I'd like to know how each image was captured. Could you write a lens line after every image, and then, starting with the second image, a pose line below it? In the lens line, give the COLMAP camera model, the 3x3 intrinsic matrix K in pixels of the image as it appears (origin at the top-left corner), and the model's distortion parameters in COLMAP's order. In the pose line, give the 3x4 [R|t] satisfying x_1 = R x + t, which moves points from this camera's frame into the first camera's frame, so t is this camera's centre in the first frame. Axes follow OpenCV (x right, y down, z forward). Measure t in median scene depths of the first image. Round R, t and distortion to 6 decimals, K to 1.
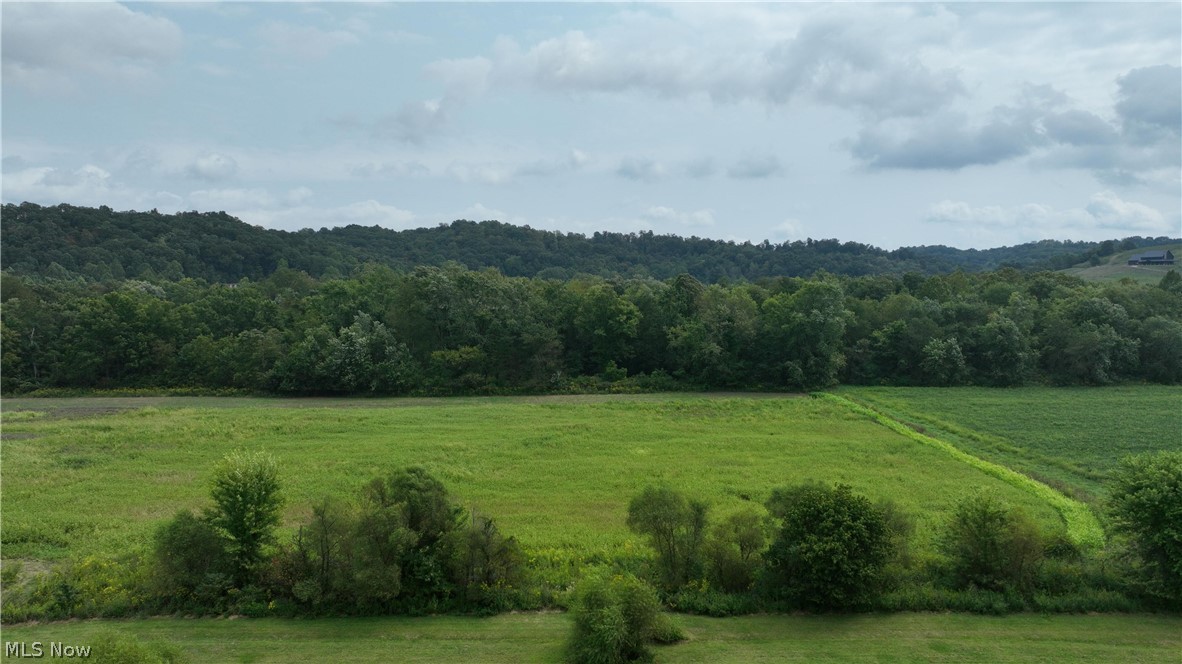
lens RADIAL K [[833.6, 0, 594.1], [0, 833.6, 328.4], [0, 0, 1]] dist [-0.005063, 0.027316]
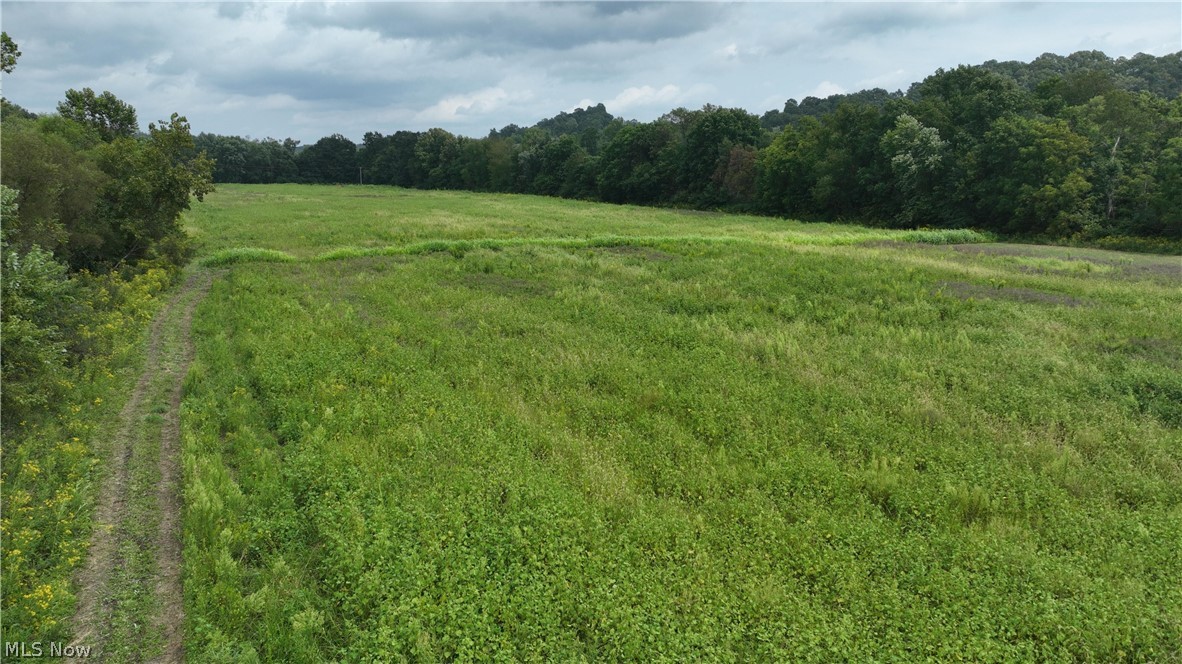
lens RADIAL K [[833.6, 0, 594.1], [0, 833.6, 328.4], [0, 0, 1]] dist [-0.005063, 0.027316]
pose [[0.405709, 0.174910, -0.897110, -0.316639], [-0.056880, 0.984448, 0.166215, 0.070461], [0.912231, -0.016408, 0.409348, 0.496463]]
